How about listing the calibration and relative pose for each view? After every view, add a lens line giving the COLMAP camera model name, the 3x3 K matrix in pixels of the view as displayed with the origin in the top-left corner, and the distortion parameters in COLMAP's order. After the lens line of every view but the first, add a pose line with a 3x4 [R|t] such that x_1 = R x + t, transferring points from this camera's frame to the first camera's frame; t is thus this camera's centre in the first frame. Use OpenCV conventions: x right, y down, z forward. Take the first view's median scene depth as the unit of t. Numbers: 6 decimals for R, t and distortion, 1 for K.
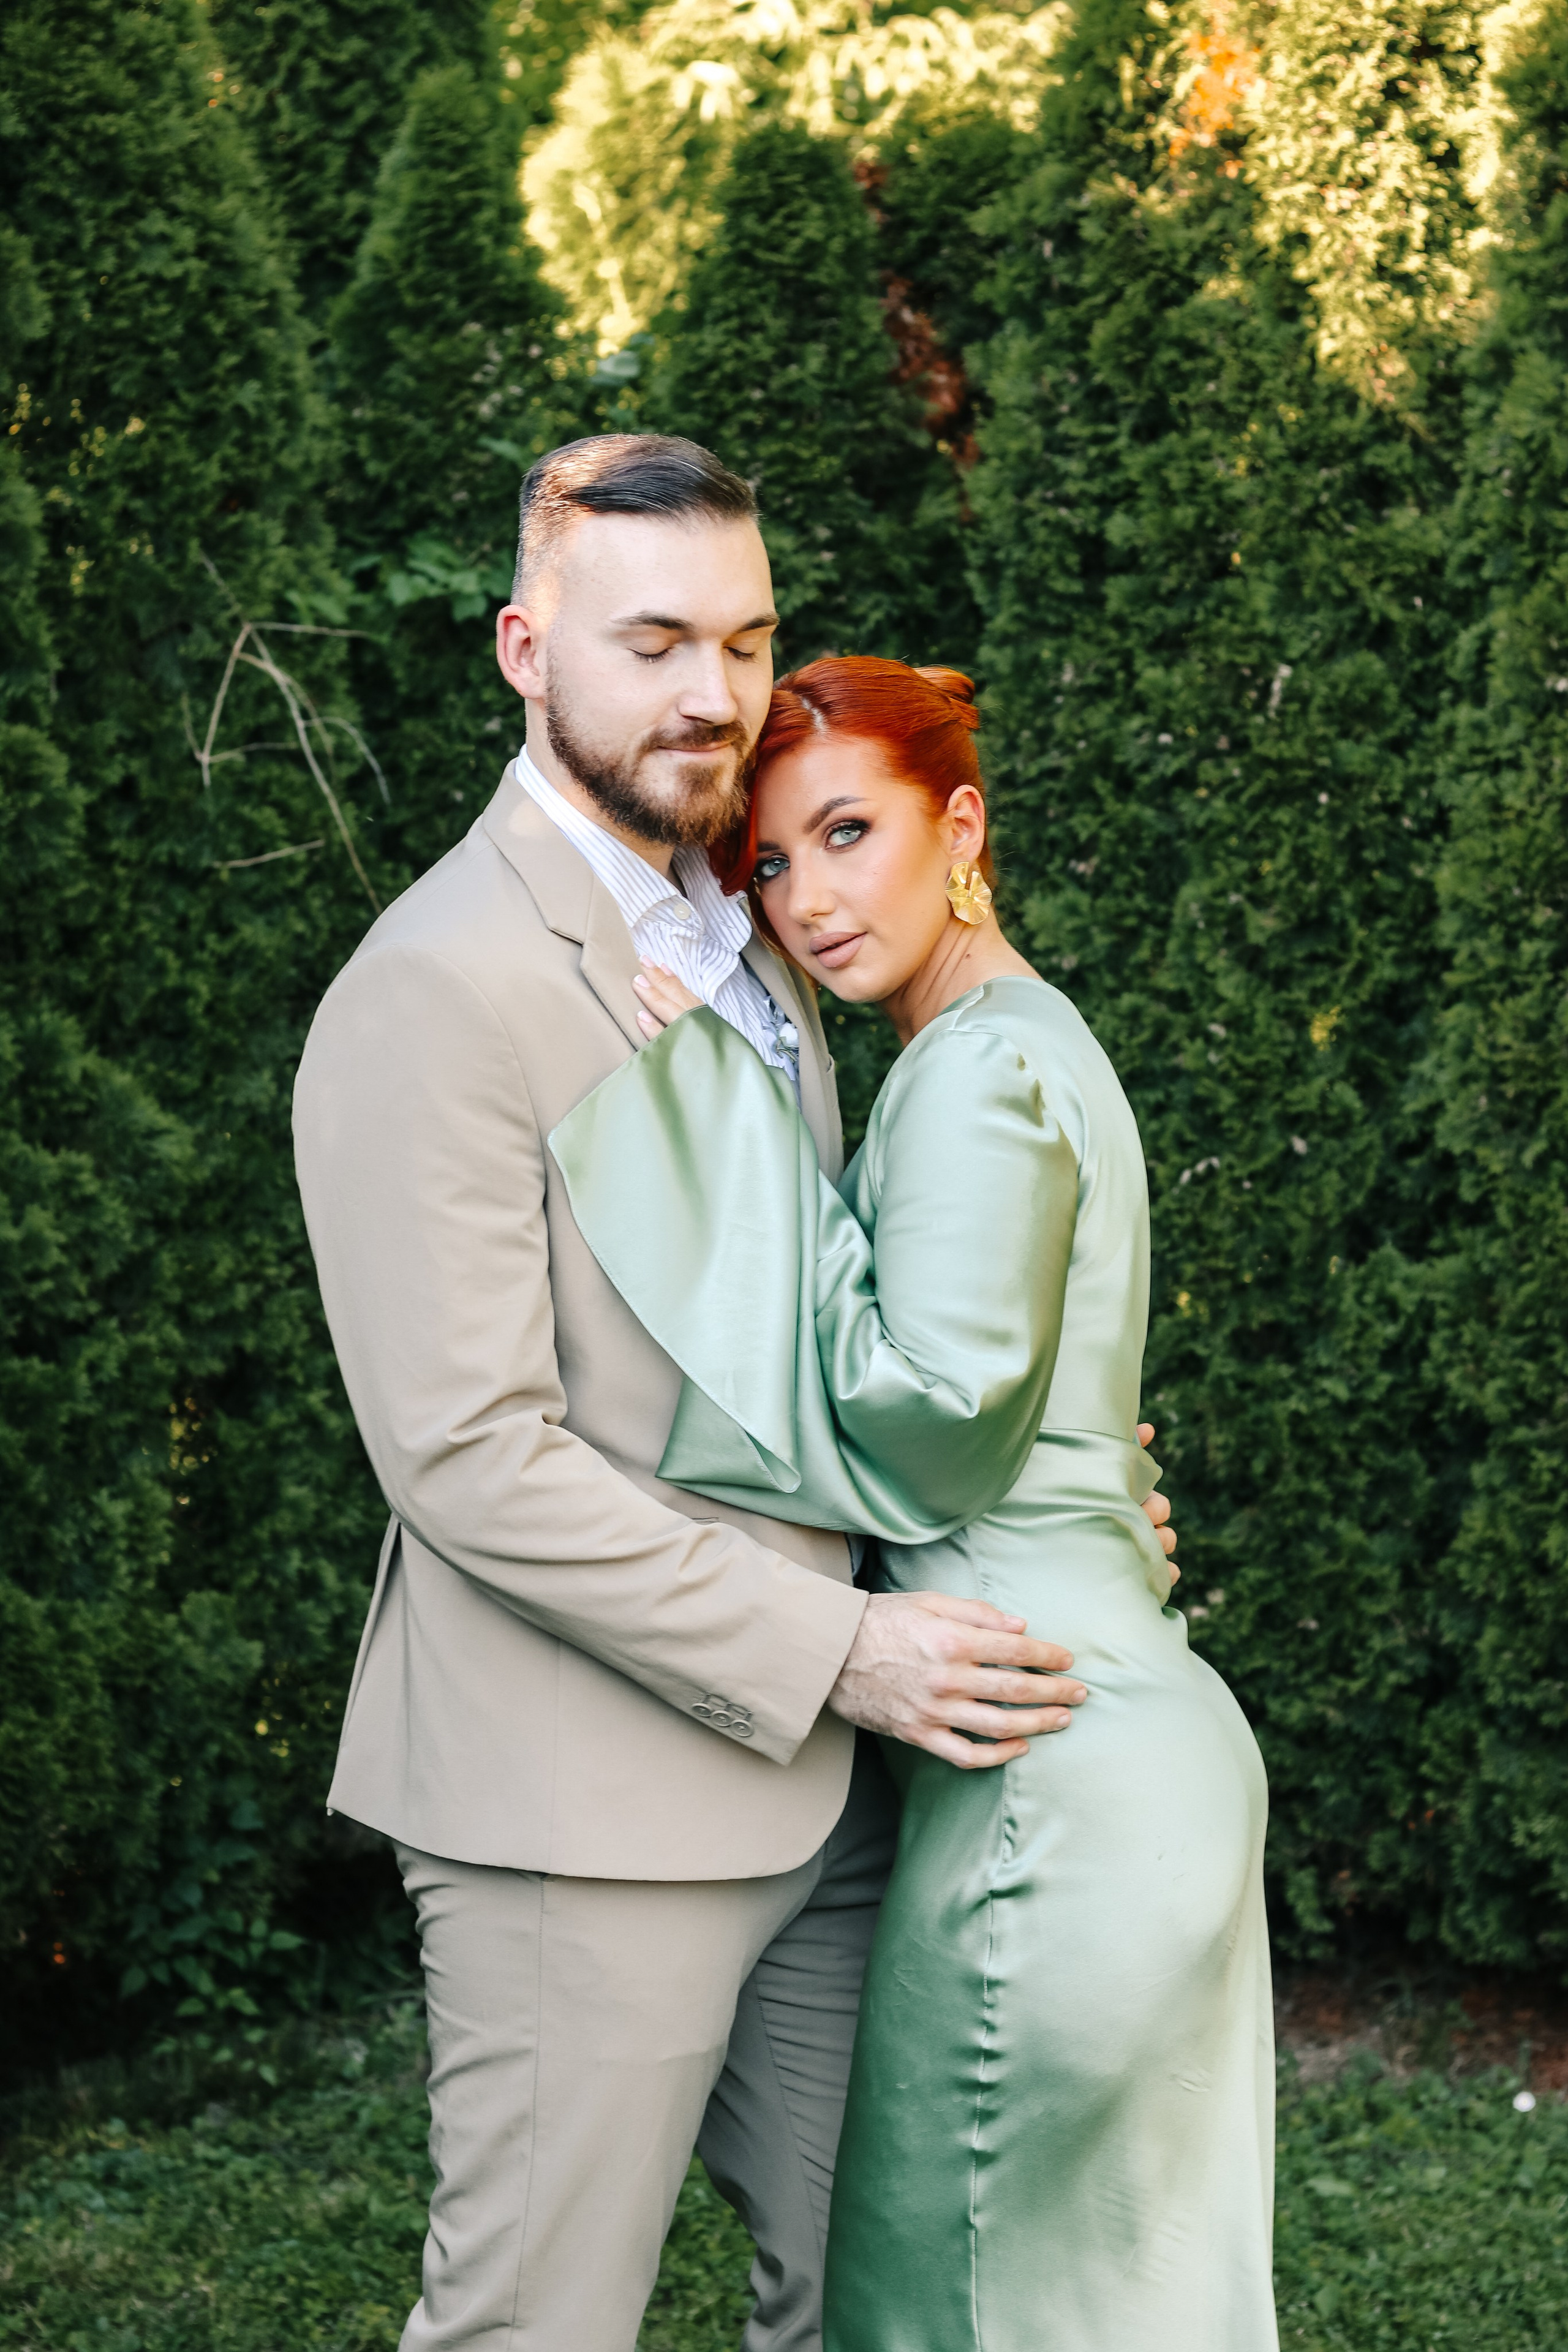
lens RADIAL K [[5265.4, 0, 784.2], [0, 5265.4, 1181.2], [0, 0, 1]] dist [-0.076519, -0.290722]
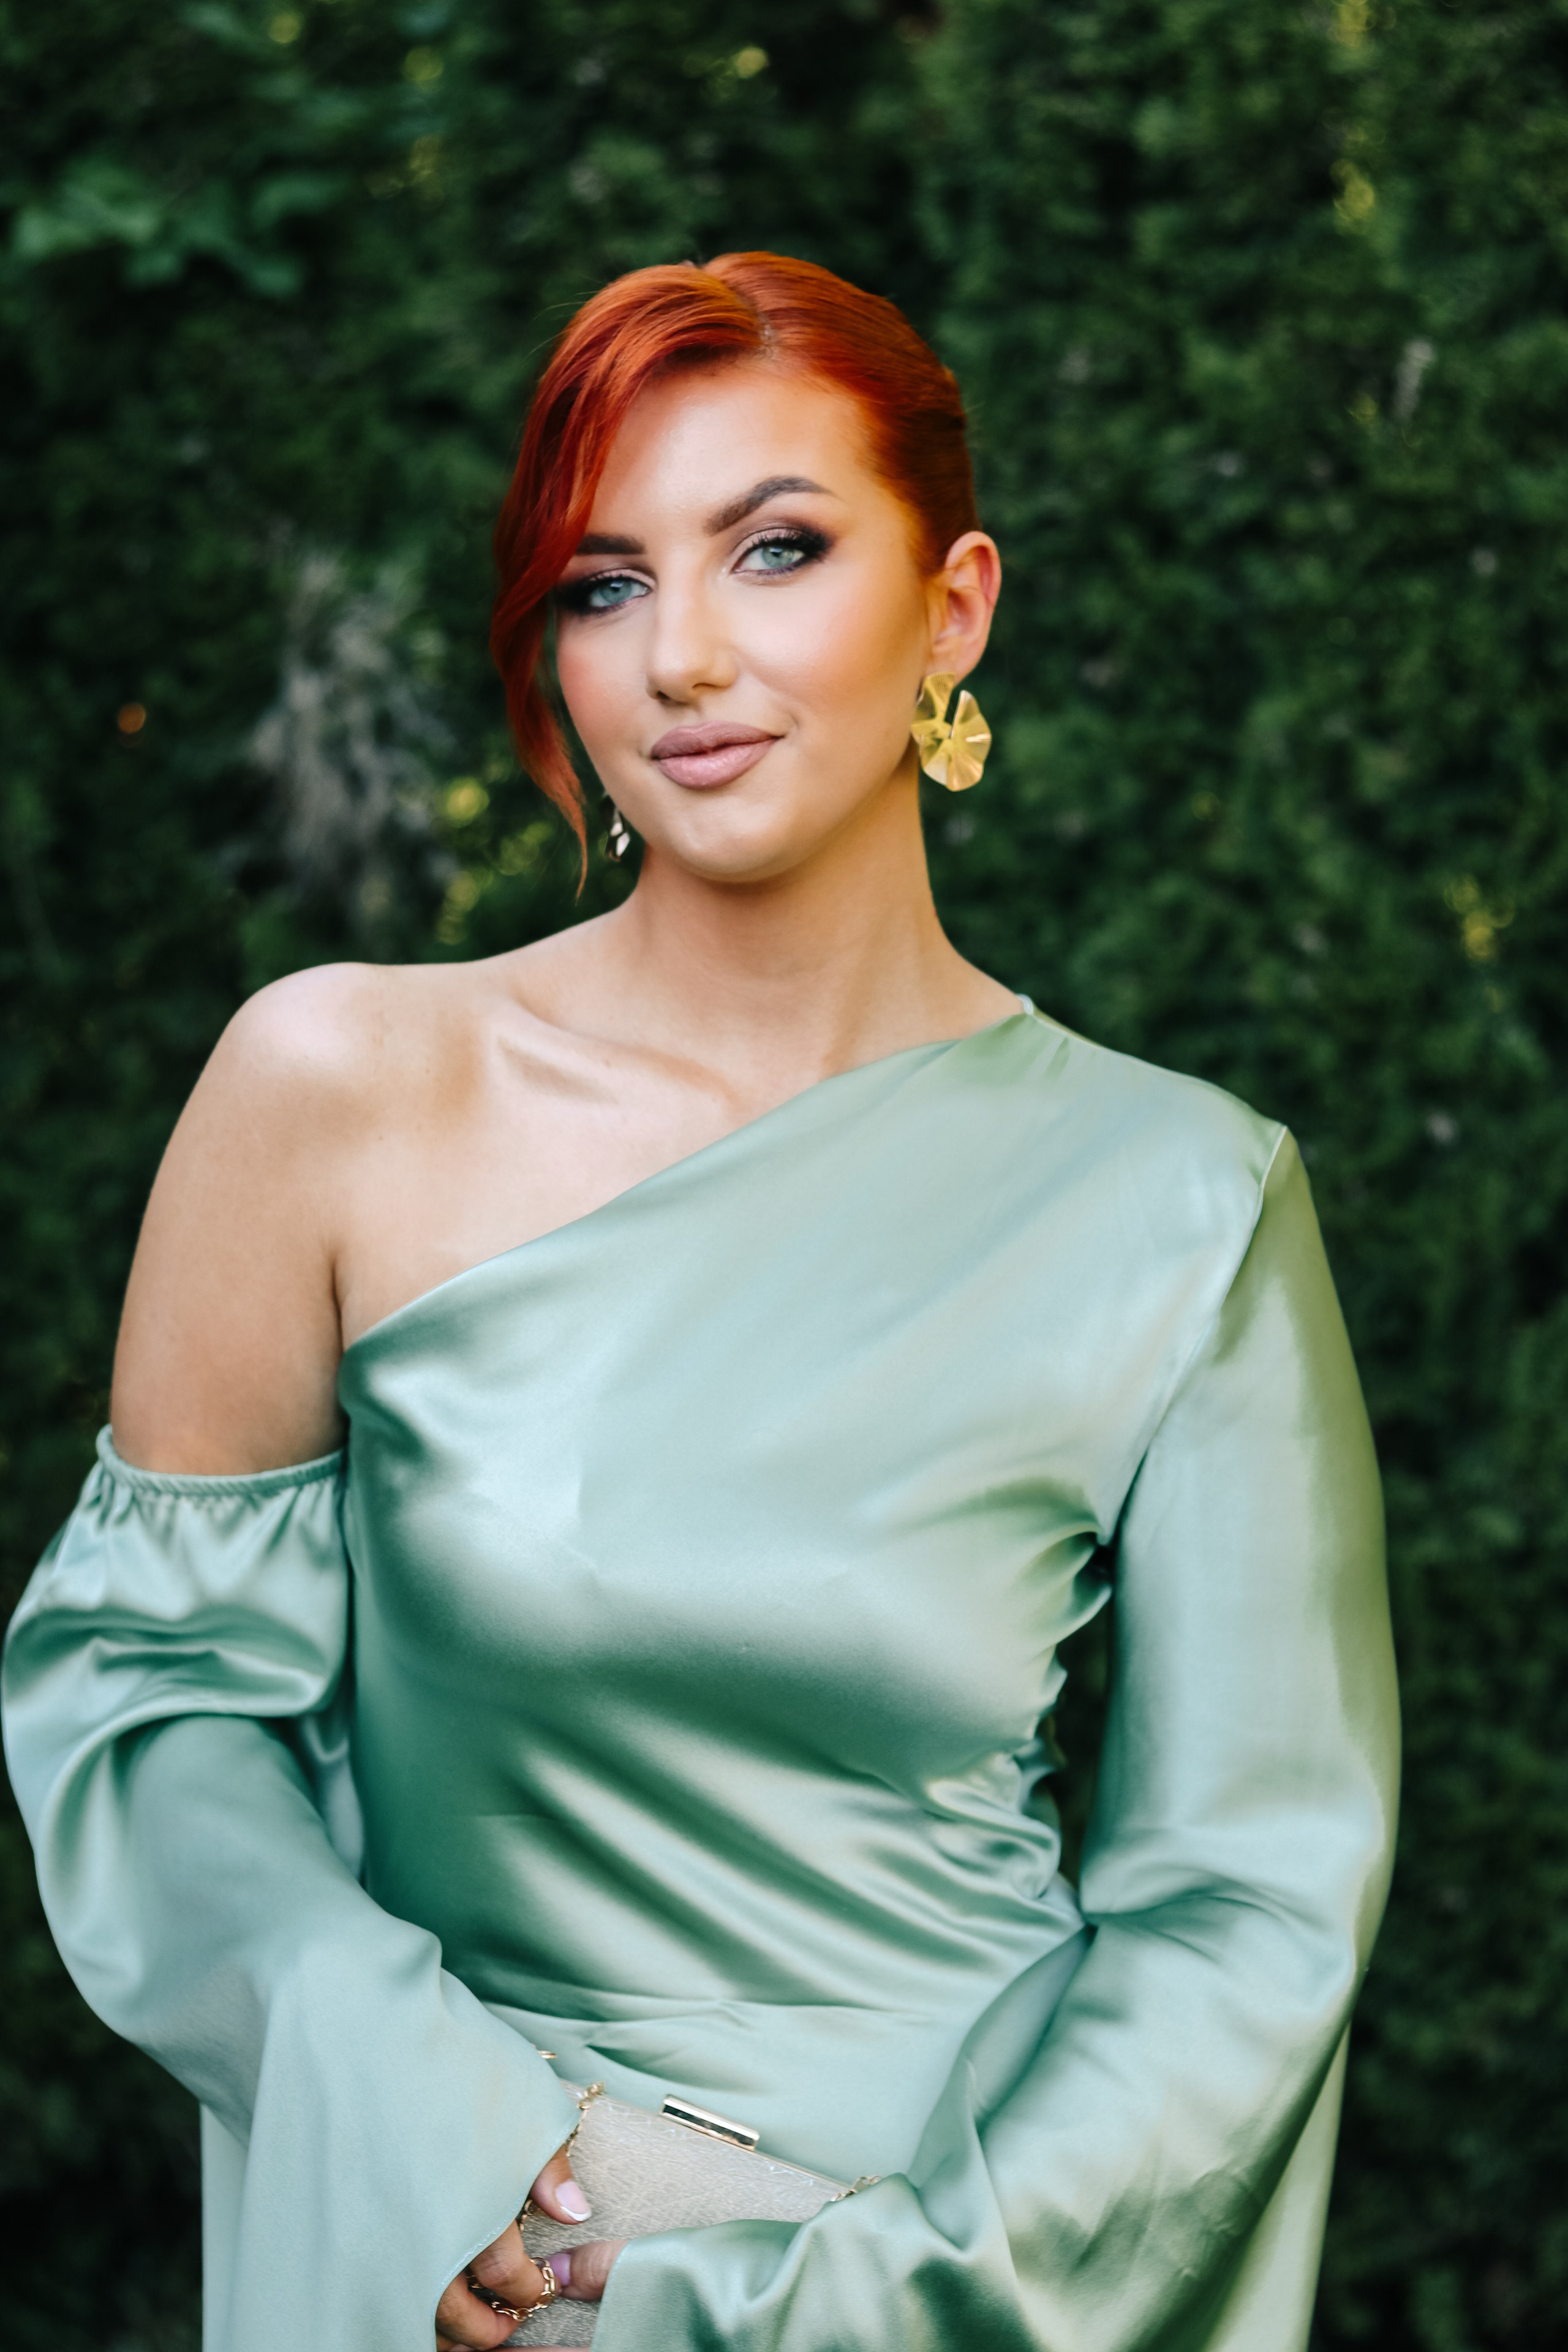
lens RADIAL K [[5241.3, 0, 783.9], [0, 5241.3, 1109.9], [0, 0, 1]] dist [-0.072952, -0.286418]
pose [[0.999519, 0.004379, -0.030700, 0.039983], [-0.003527, 0.999608, 0.027769, -0.025627], [0.030809, -0.027647, 0.999143, 0.387425]]
